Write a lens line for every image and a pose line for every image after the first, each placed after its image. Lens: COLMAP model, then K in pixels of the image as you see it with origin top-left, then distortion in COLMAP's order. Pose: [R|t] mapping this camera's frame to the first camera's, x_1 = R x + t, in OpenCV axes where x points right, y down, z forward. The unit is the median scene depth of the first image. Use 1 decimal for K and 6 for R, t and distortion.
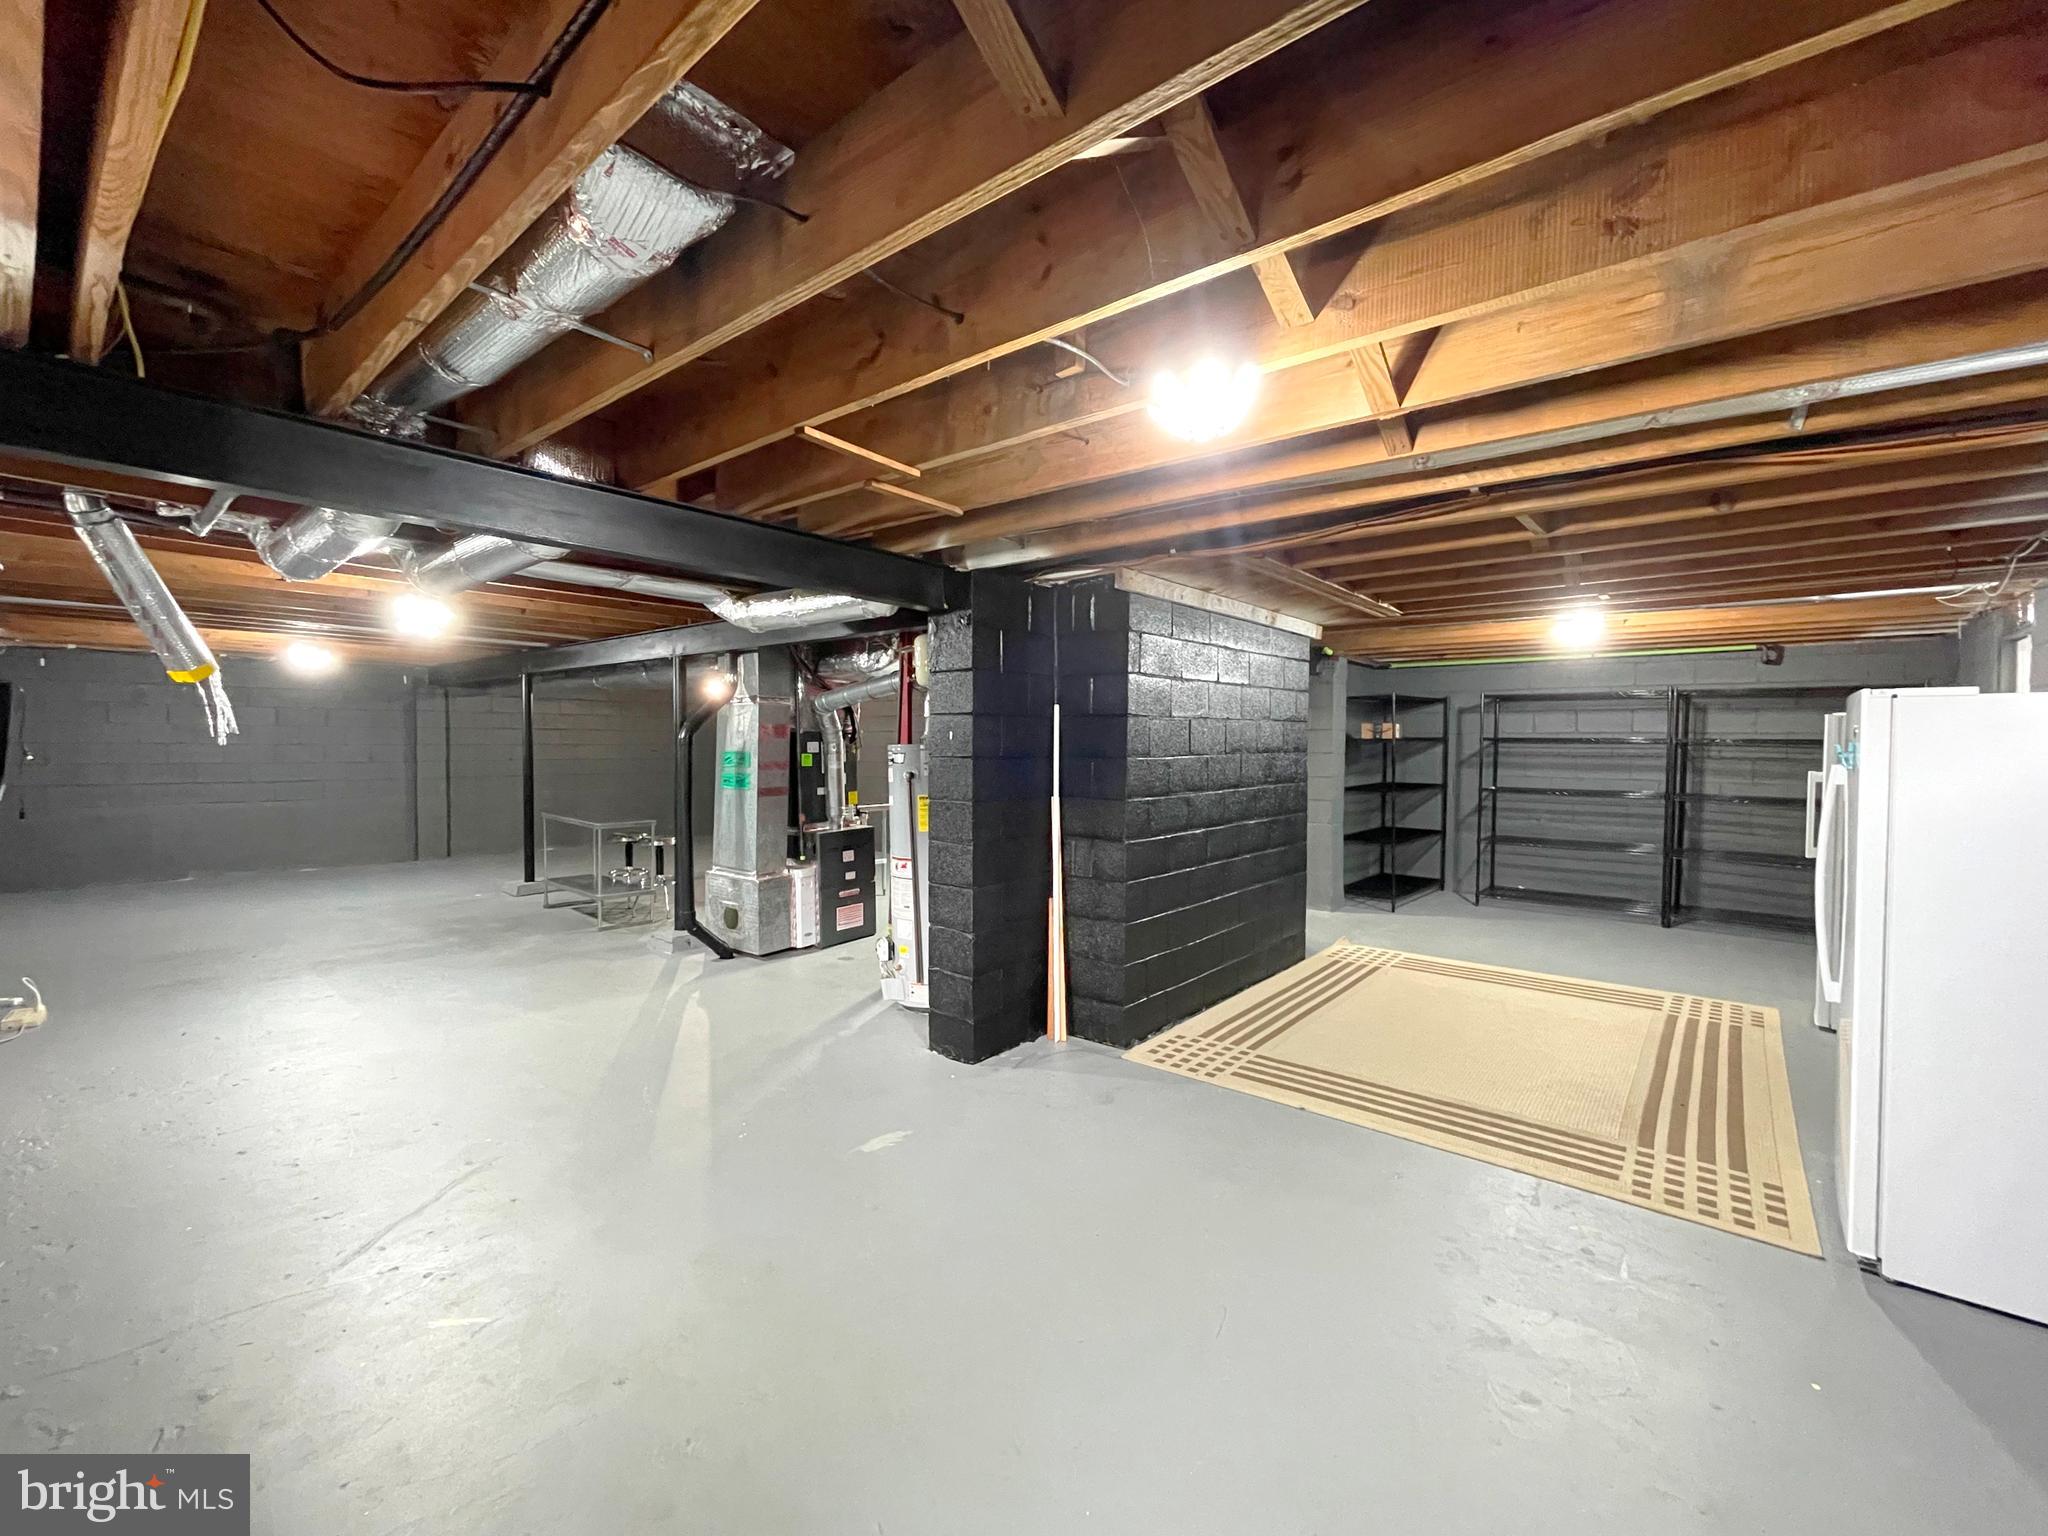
lens RADIAL K [[839.9, 0, 1020.1], [0, 839.9, 768.4], [0, 0, 1]] dist [-0.001145, 0.000458]
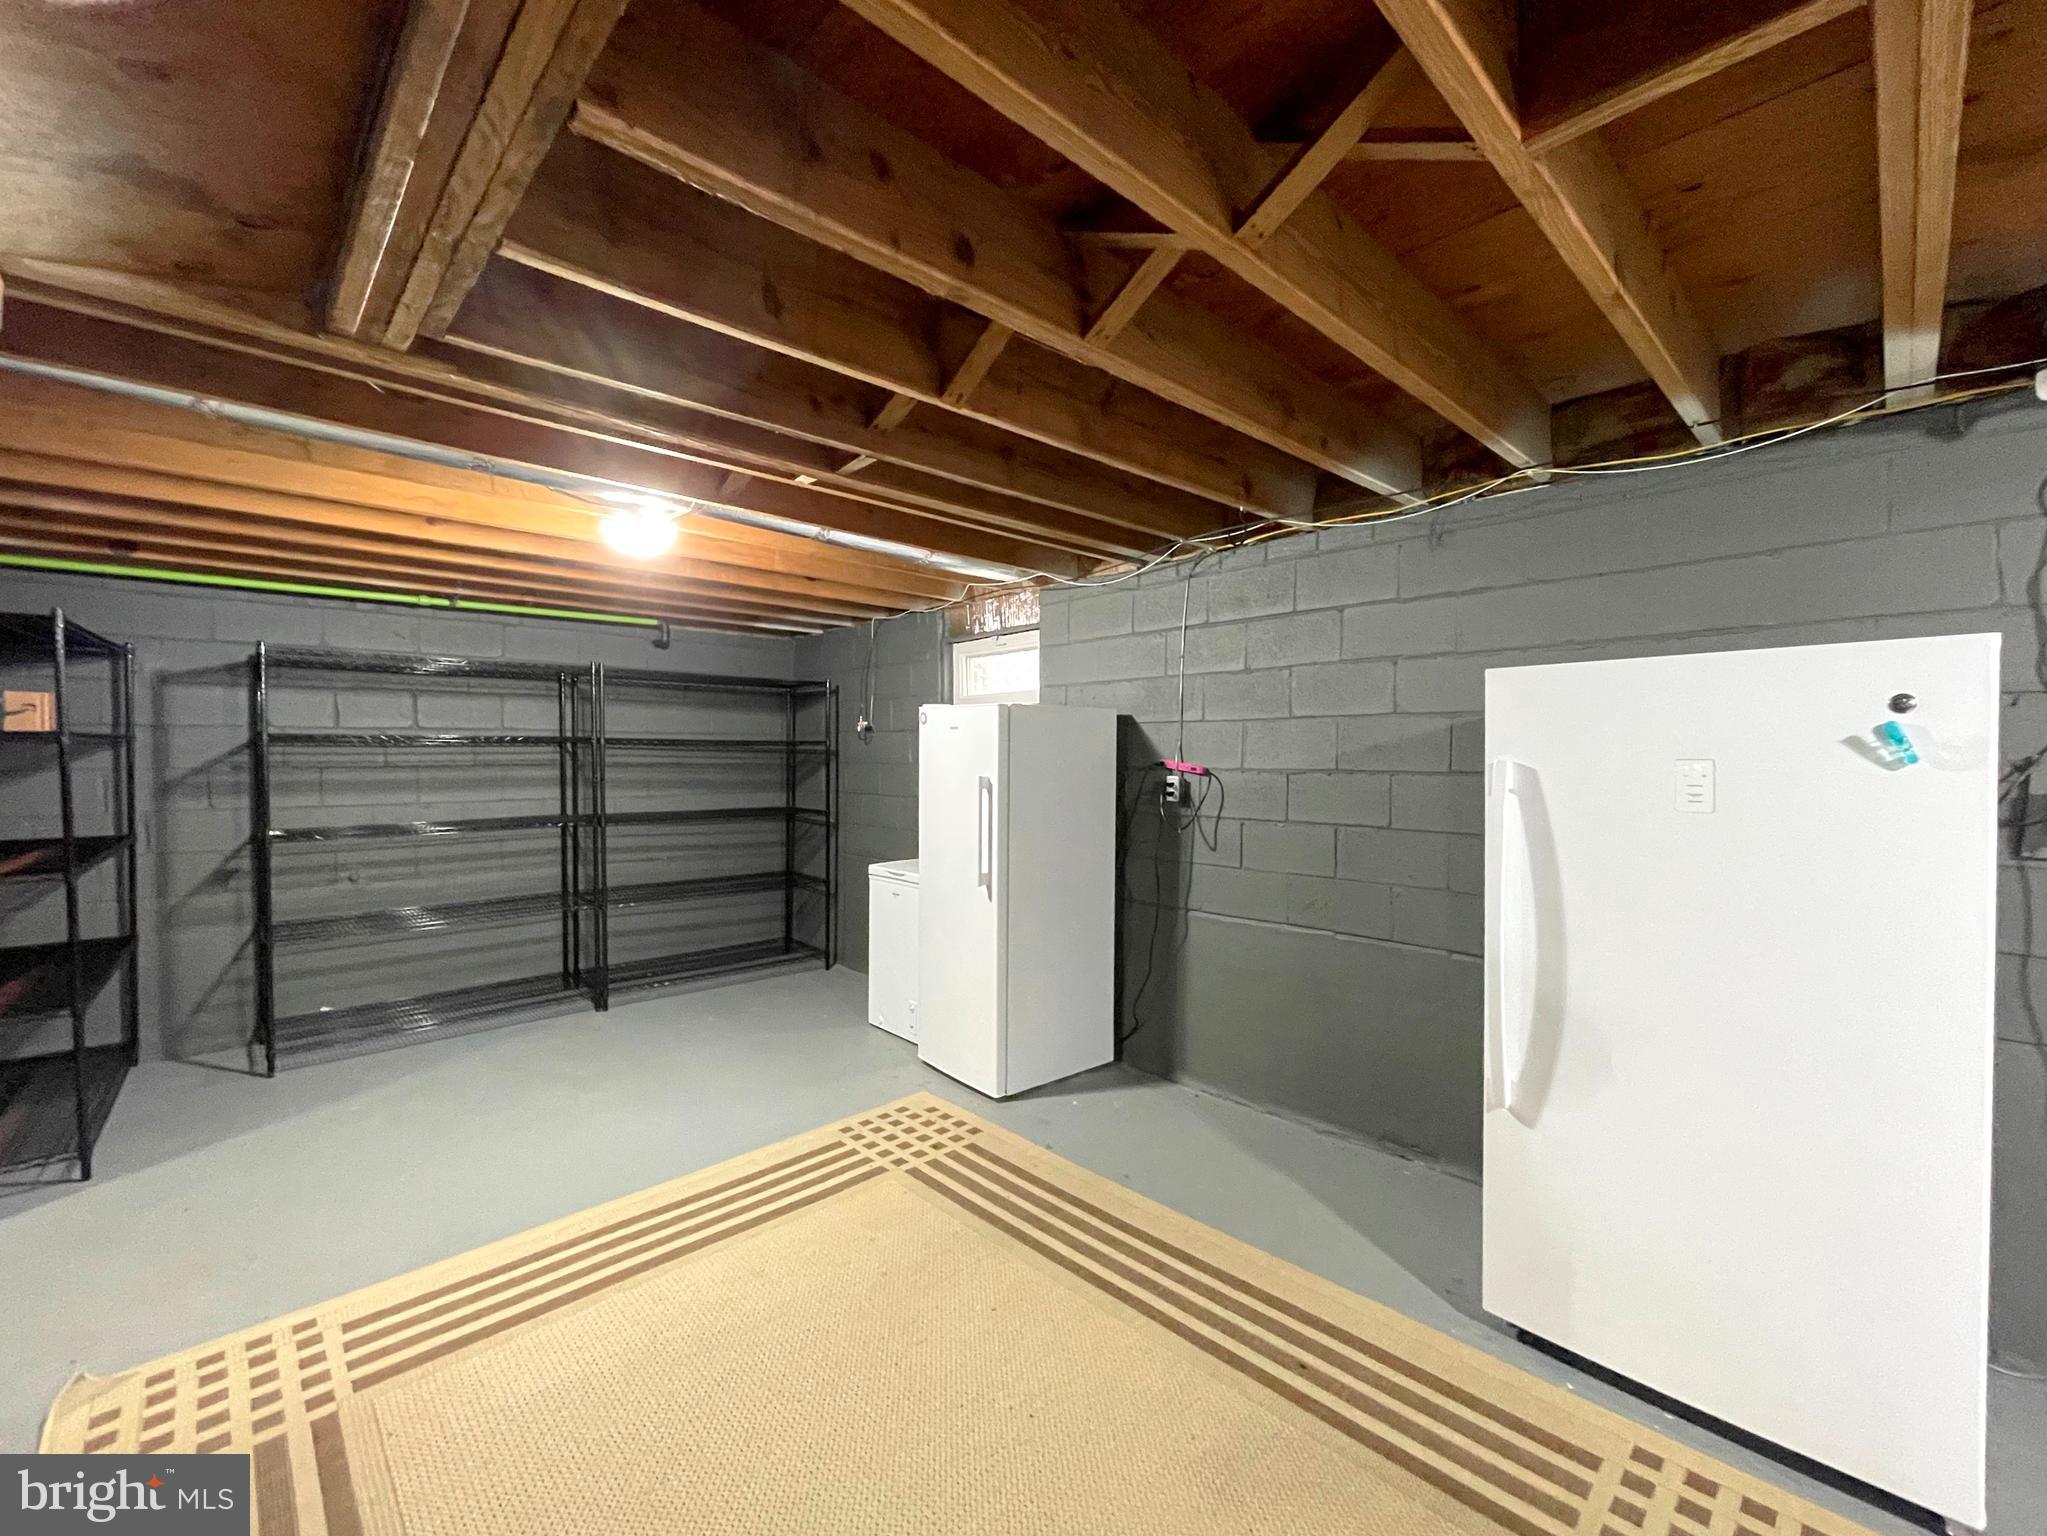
lens RADIAL K [[839.5, 0, 1019.6], [0, 839.5, 768.4], [0, 0, 1]] dist [-0.001145, 0.000458]
pose [[0.085856, -0.024140, 0.996015, 0.095391], [0.035377, 0.999150, 0.021166, -0.010817], [-0.995679, 0.033419, 0.086637, 0.499075]]
